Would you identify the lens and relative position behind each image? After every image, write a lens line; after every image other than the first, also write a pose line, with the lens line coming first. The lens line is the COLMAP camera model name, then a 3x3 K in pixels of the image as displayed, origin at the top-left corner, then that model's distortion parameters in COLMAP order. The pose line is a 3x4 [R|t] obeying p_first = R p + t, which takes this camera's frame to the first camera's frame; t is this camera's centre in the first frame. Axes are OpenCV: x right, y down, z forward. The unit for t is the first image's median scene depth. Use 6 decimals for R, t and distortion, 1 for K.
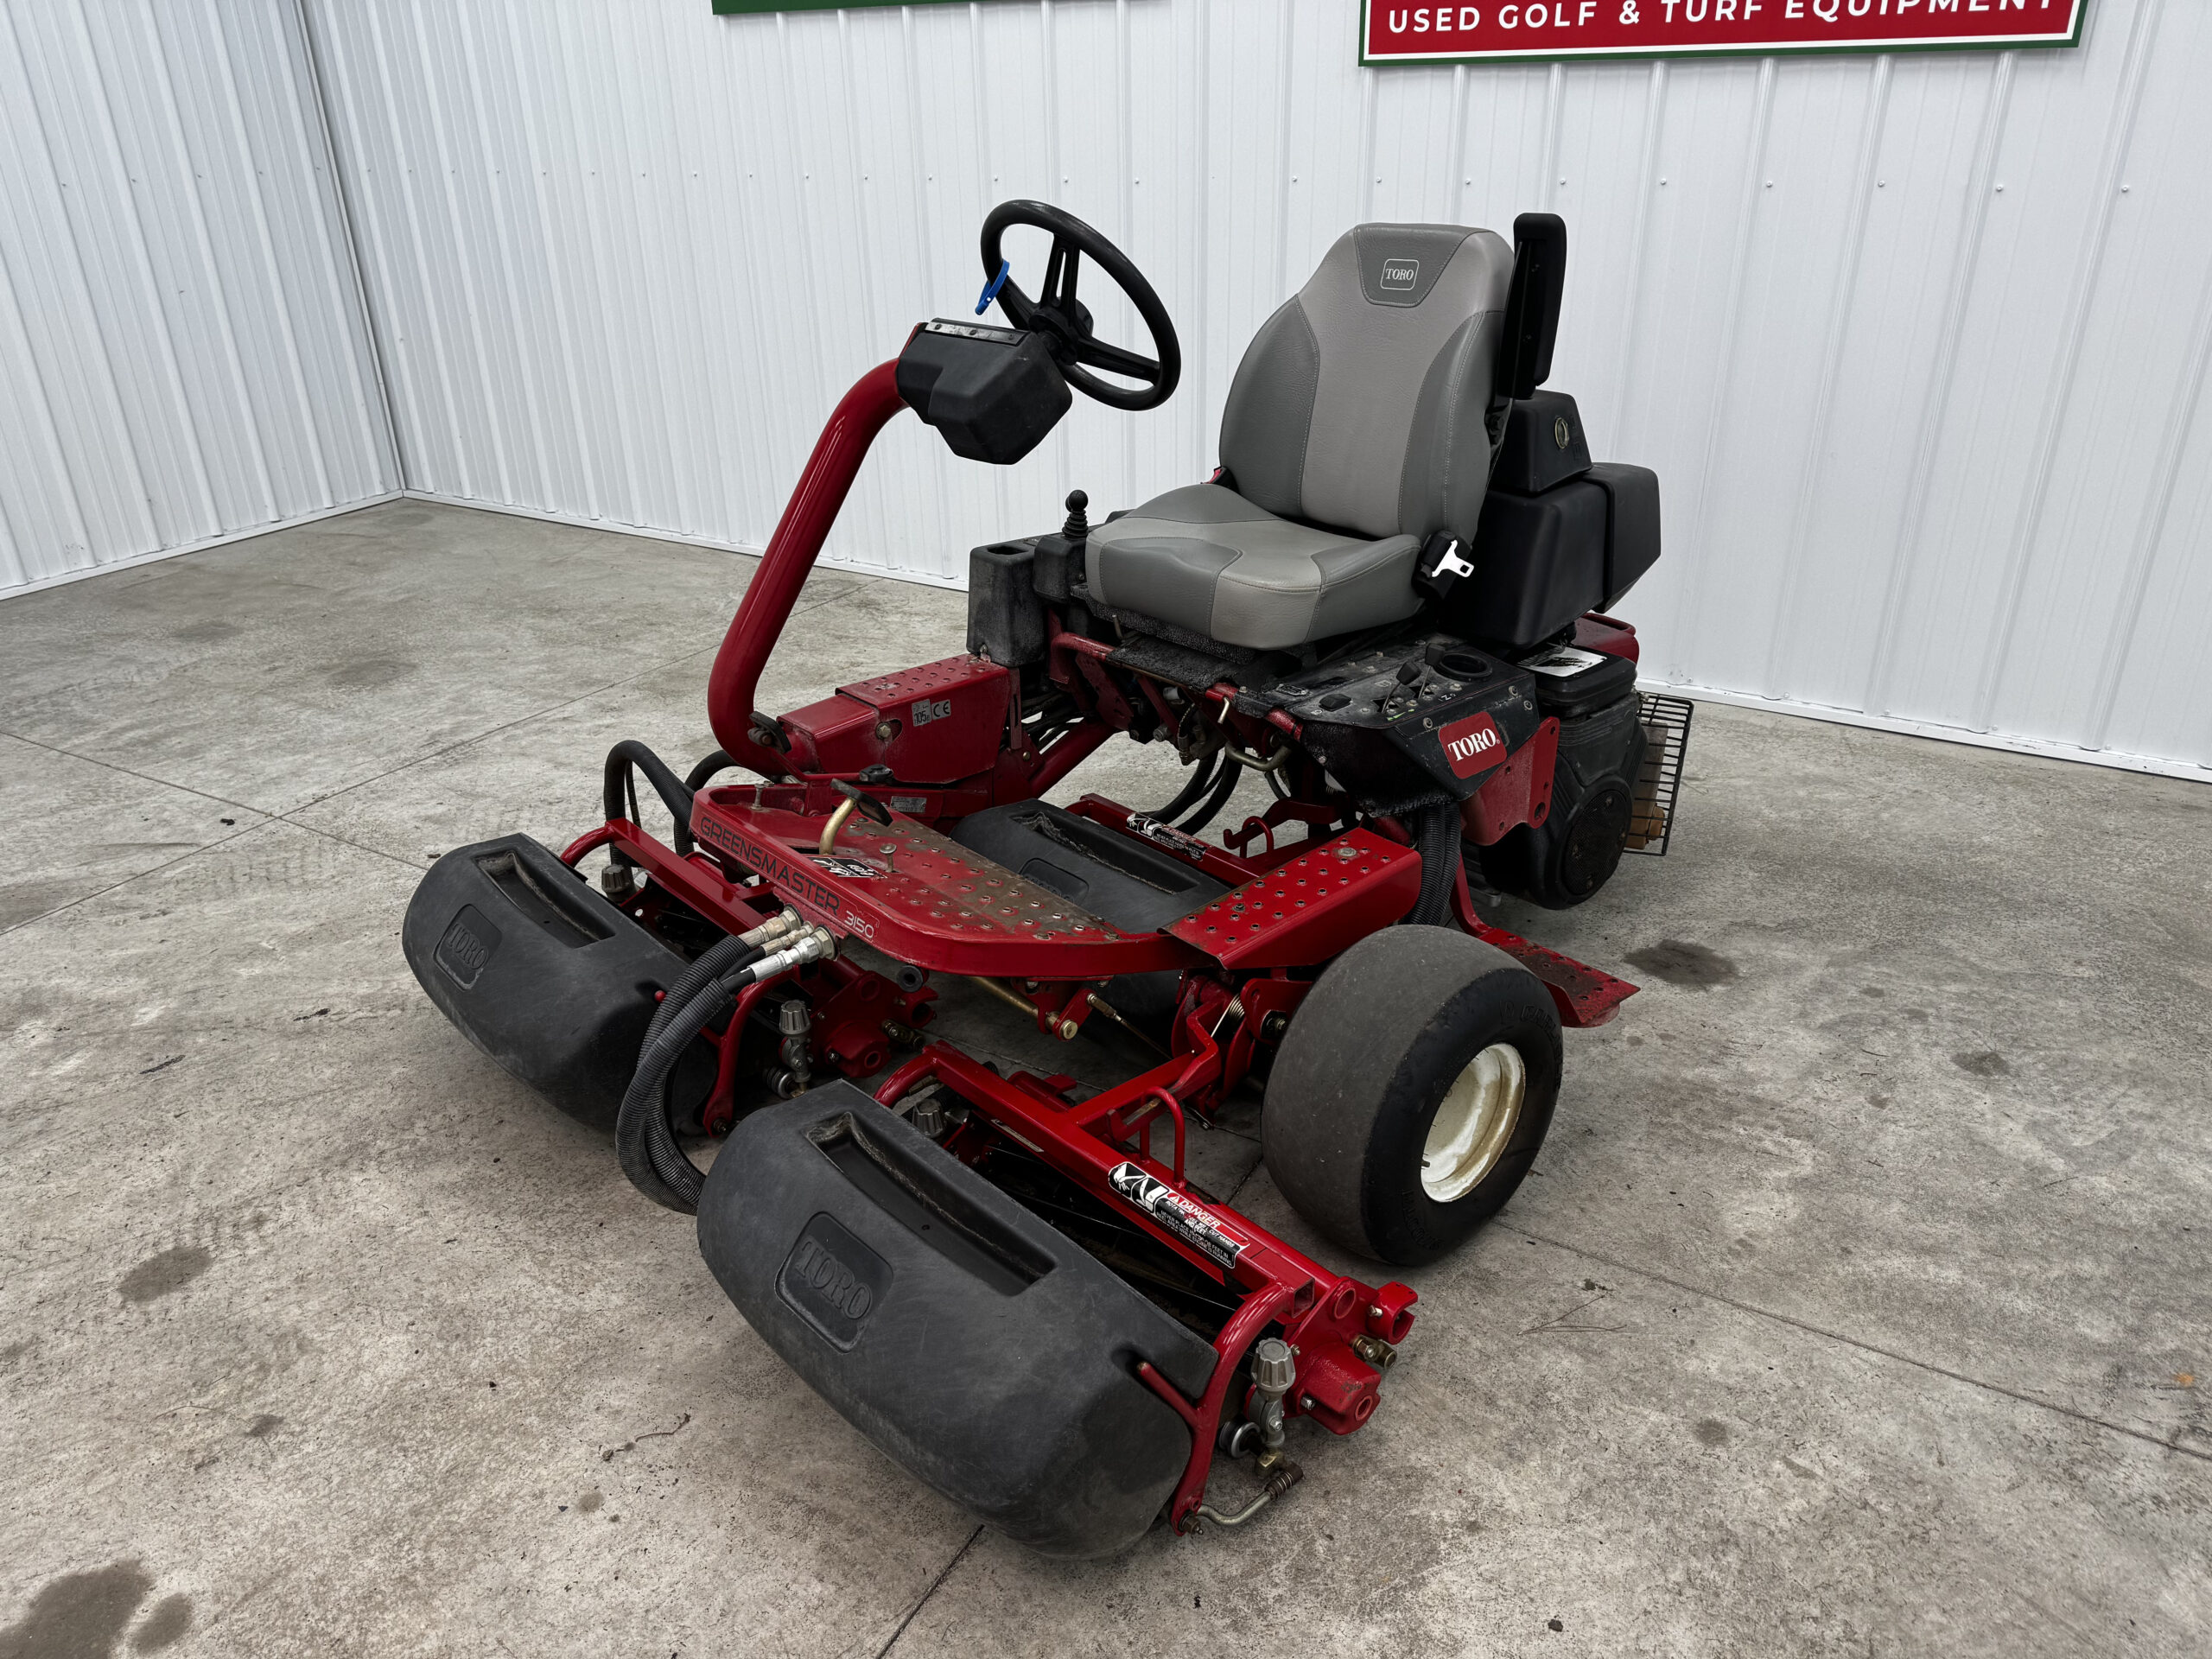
lens RADIAL K [[1548.4, 0, 1101.1], [0, 1548.4, 829.5], [0, 0, 1]] dist [0.024876, -0.029317]
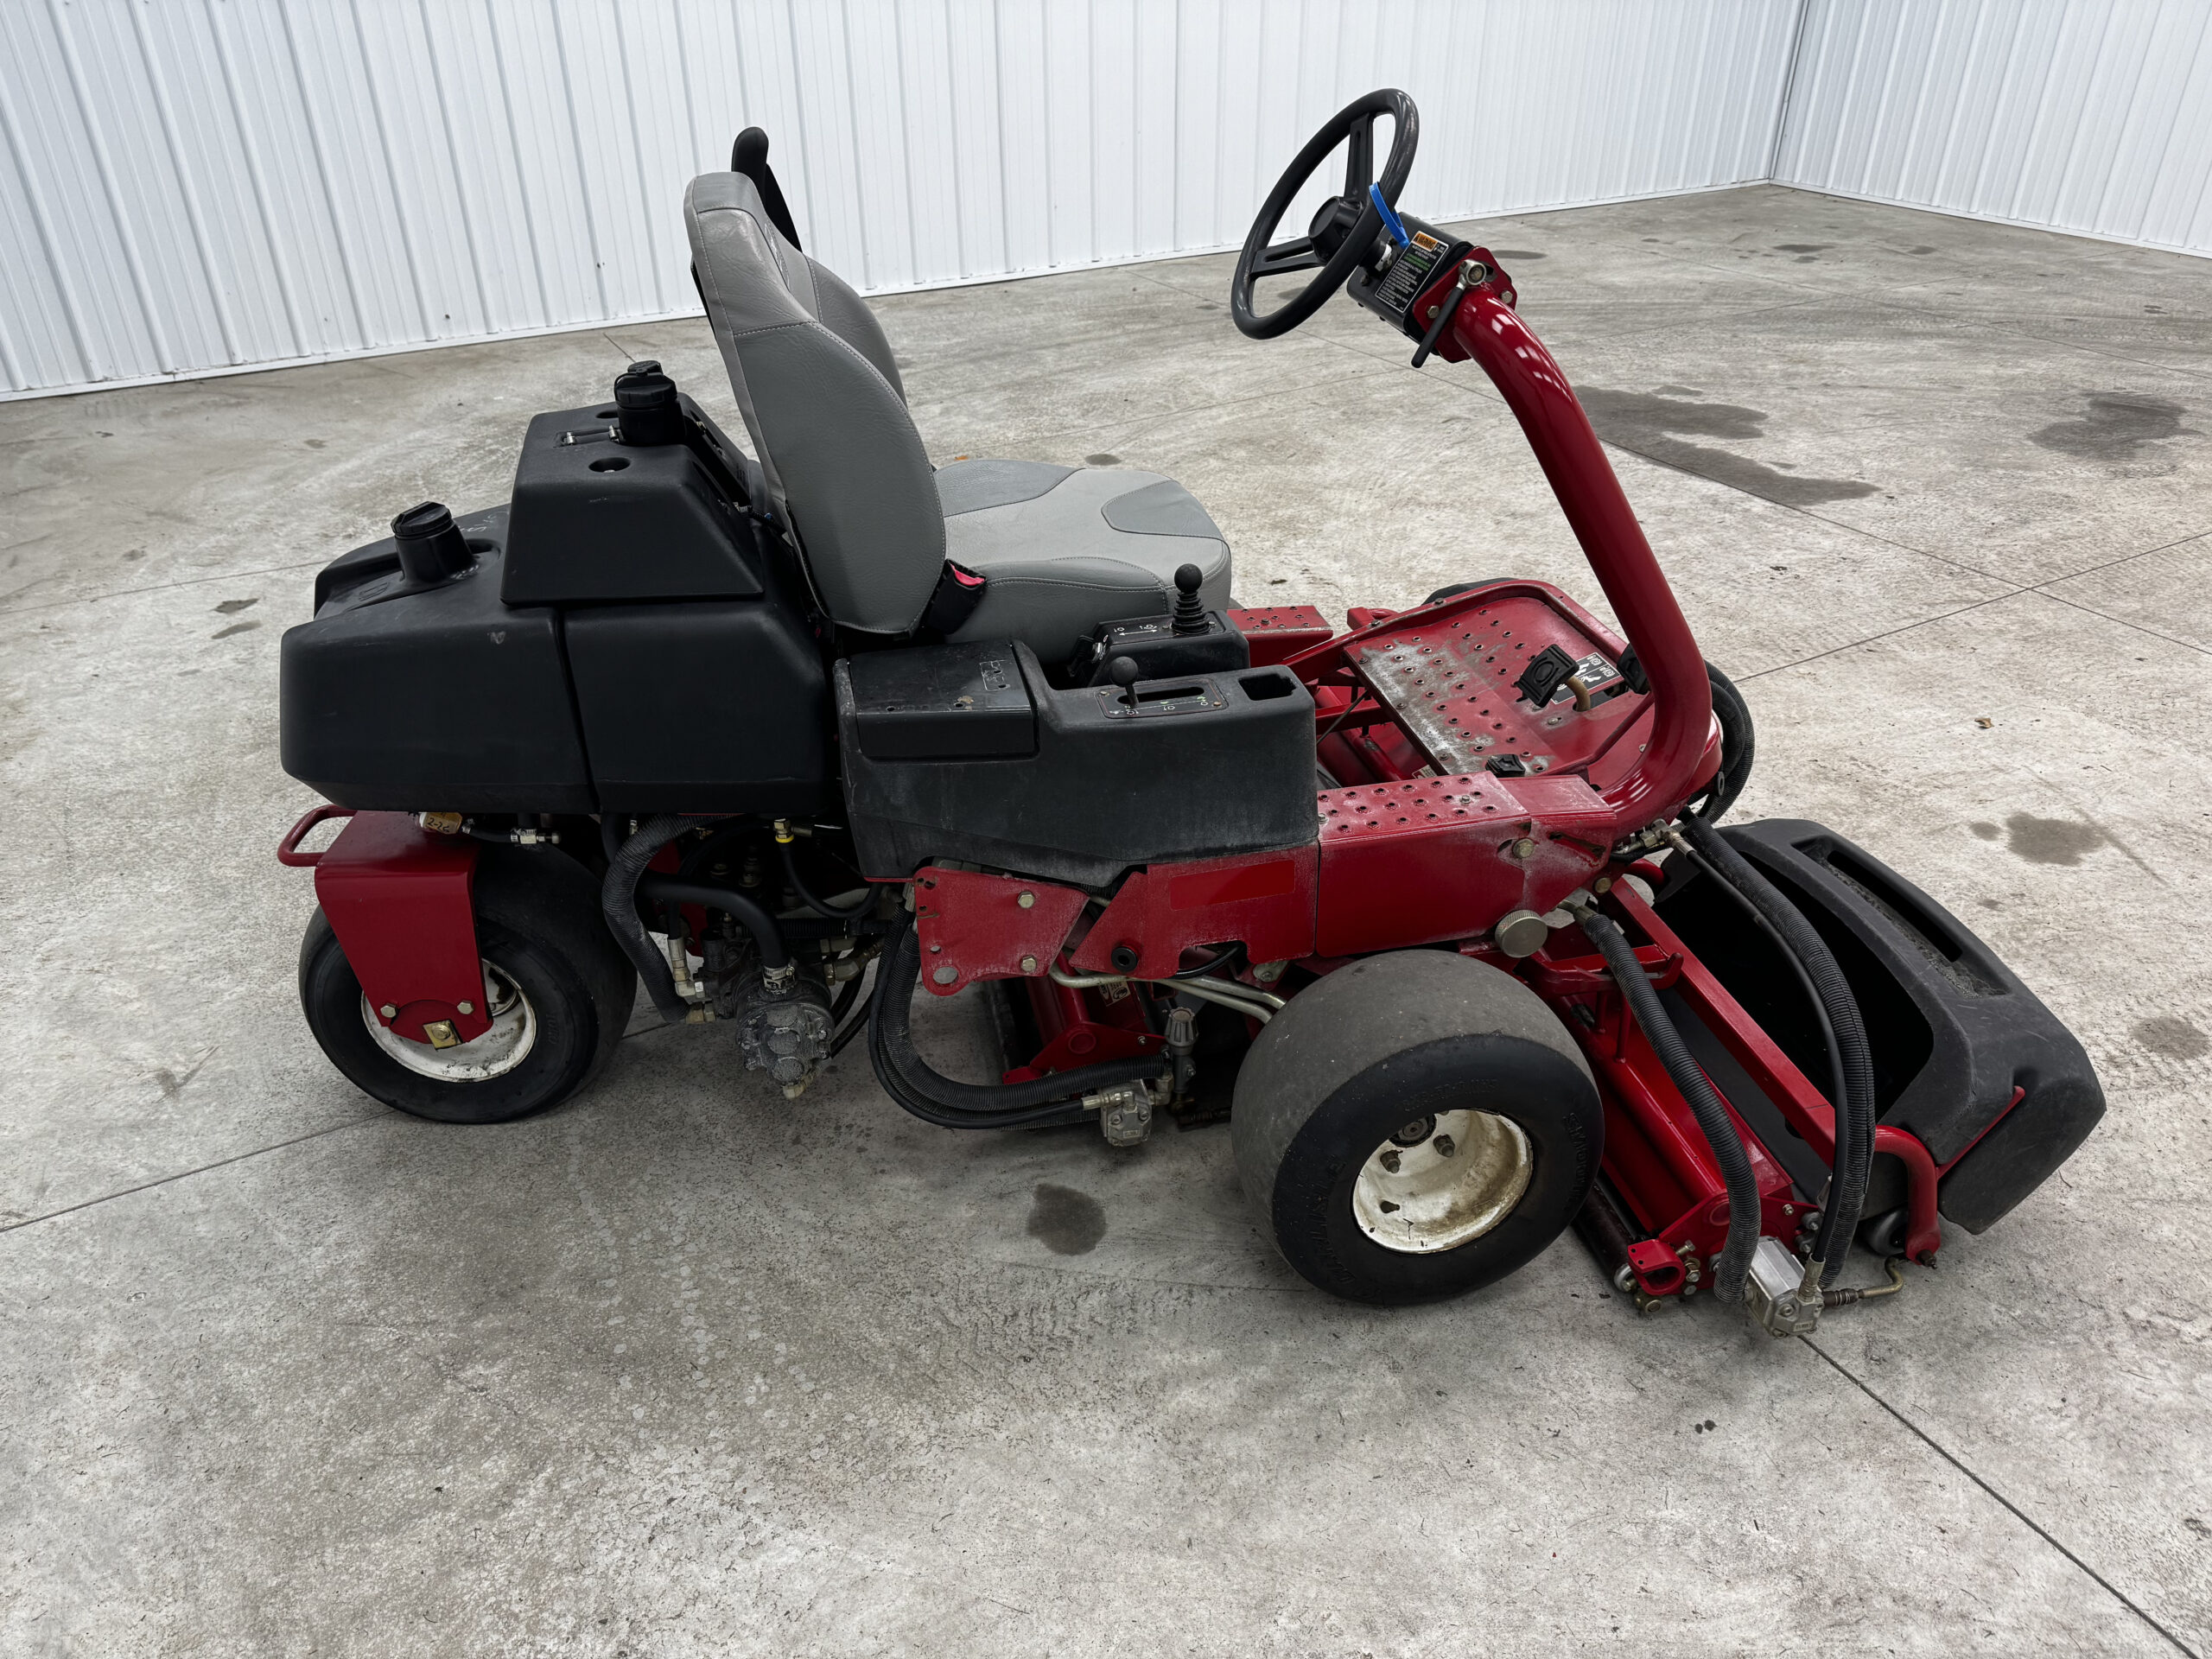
lens RADIAL K [[1545.6, 0, 1126.1], [0, 1545.6, 856.8], [0, 0, 1]] dist [0.044340, -0.052269]
pose [[-0.875297, -0.235527, 0.422353, -0.395938], [0.225051, 0.574642, 0.786853, -0.876406], [-0.428027, 0.783781, -0.449977, 1.783868]]
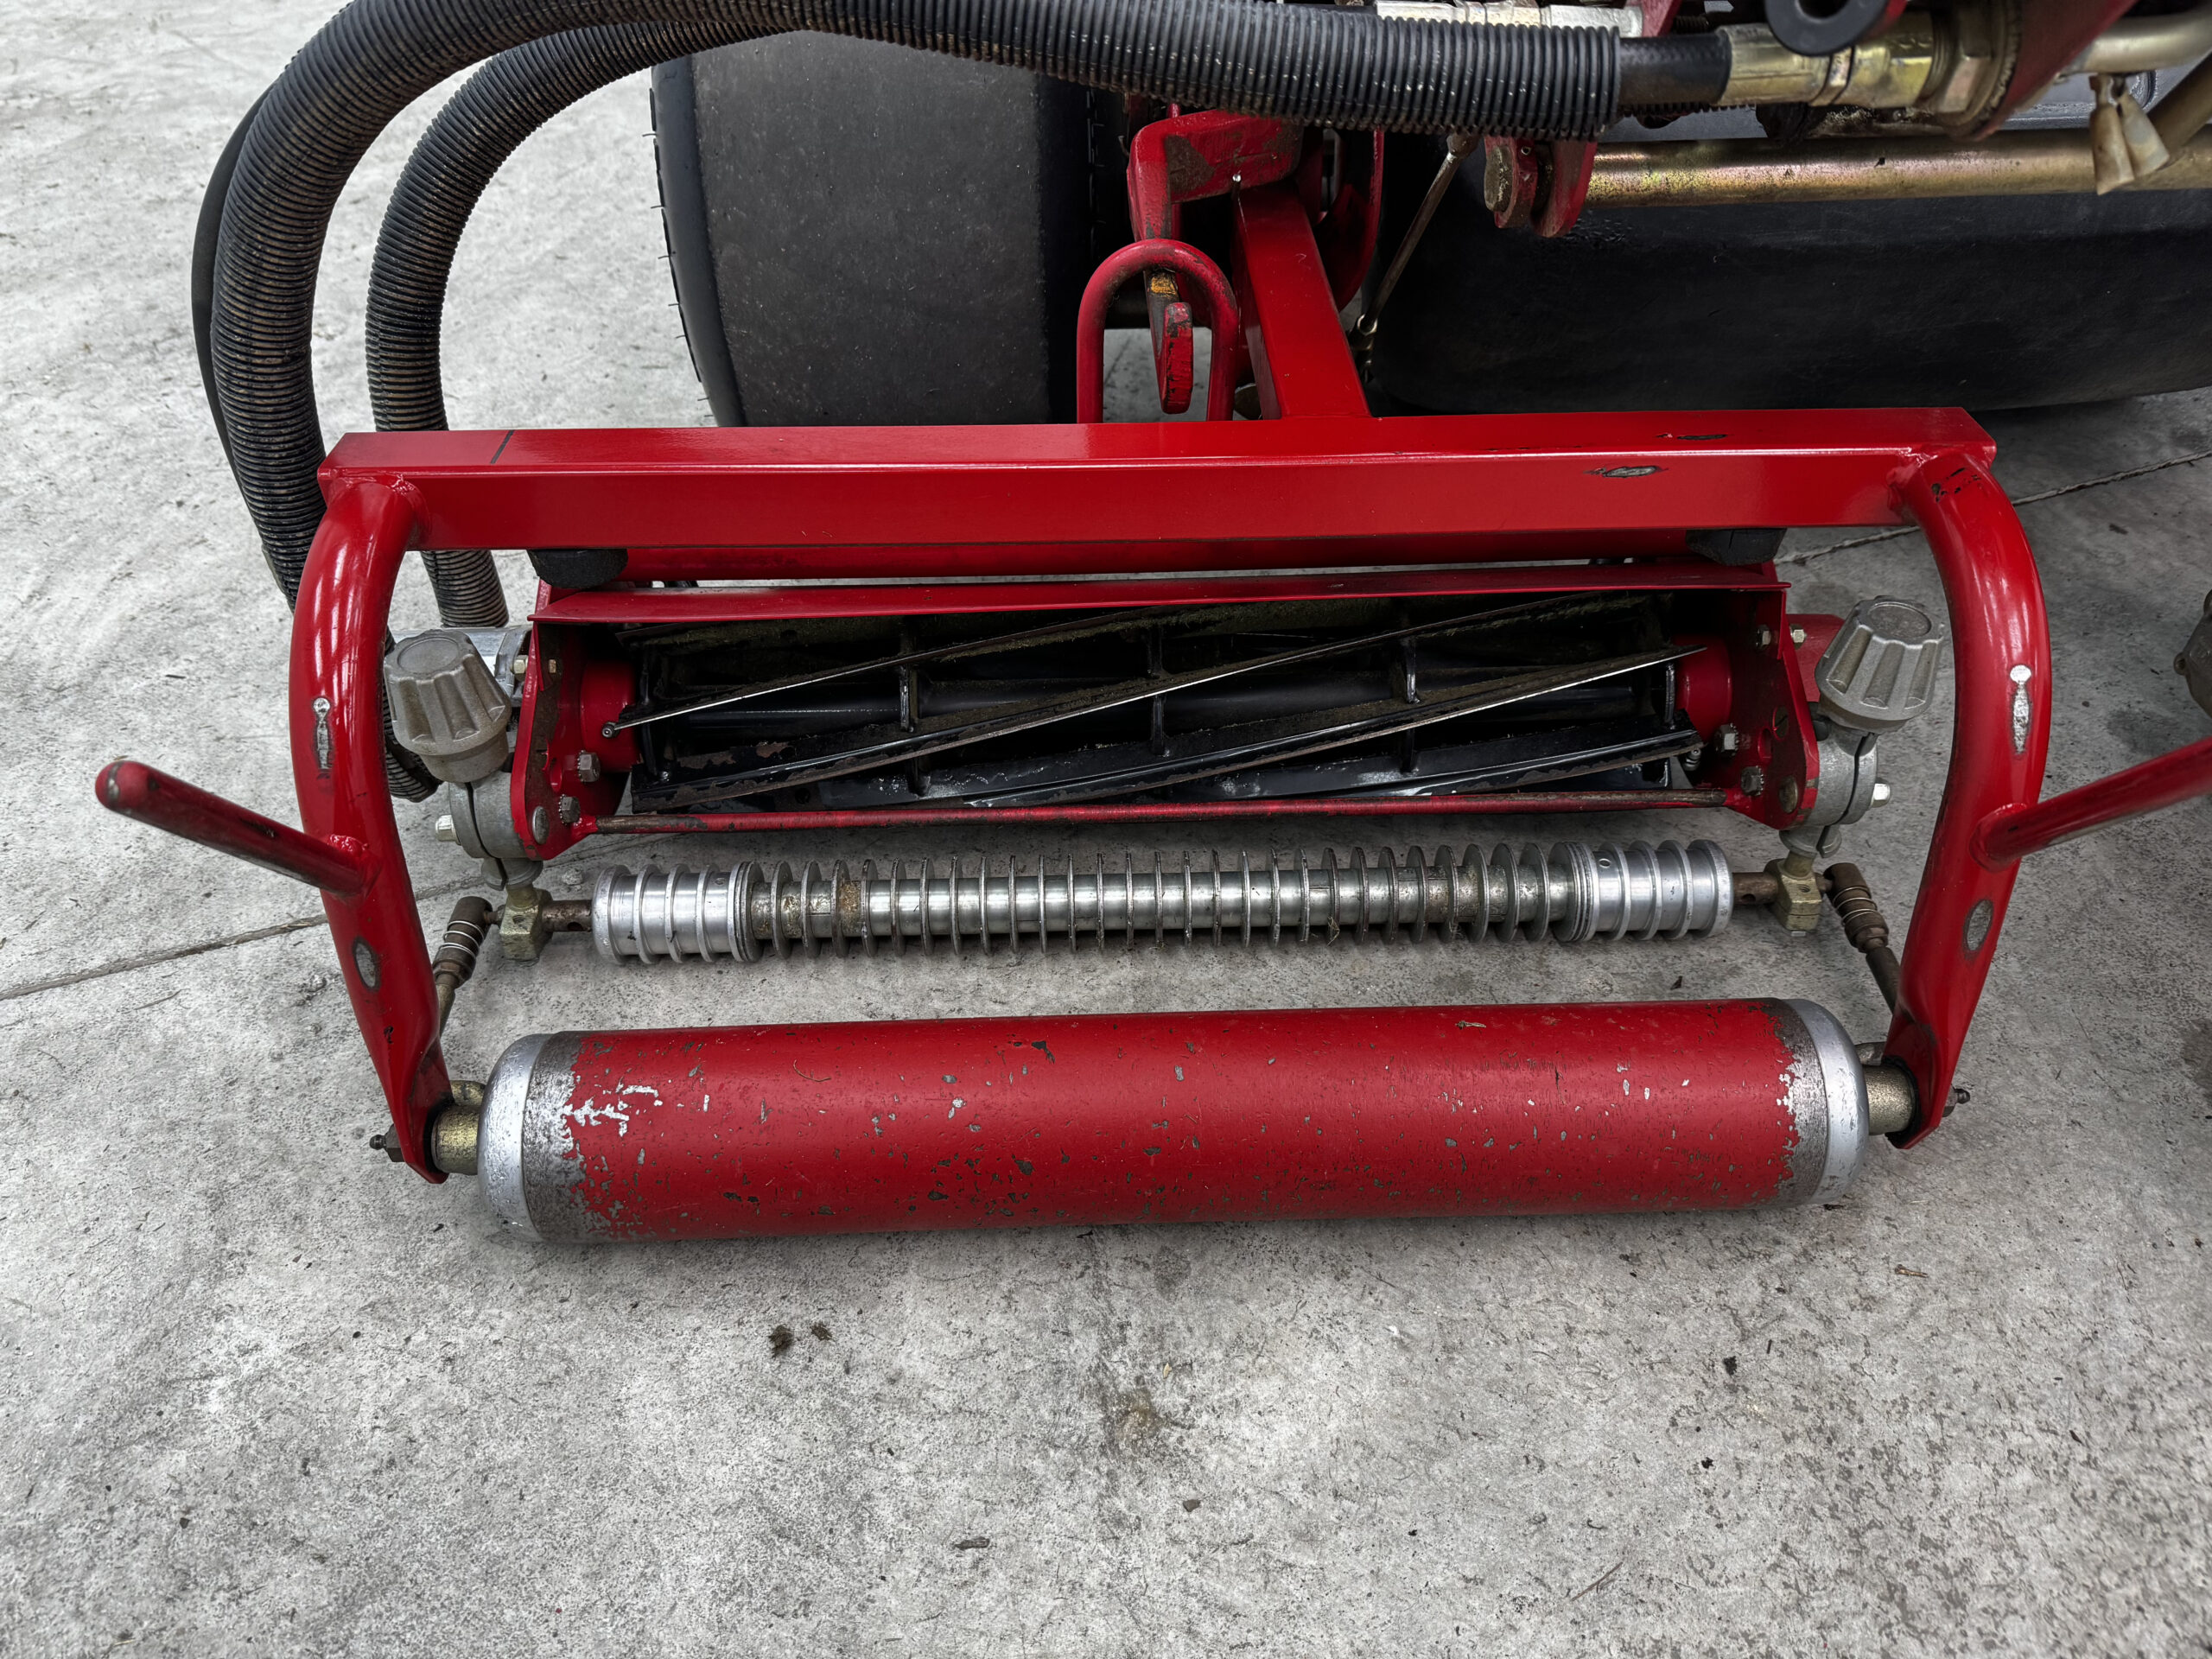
lens RADIAL K [[1548.4, 0, 1101.1], [0, 1548.4, 829.5], [0, 0, 1]] dist [0.024876, -0.029317]
pose [[0.630840, -0.525995, 0.570413, -0.538910], [0.324304, 0.846599, 0.422016, -0.025976], [-0.704889, -0.081237, 0.704650, 1.017135]]
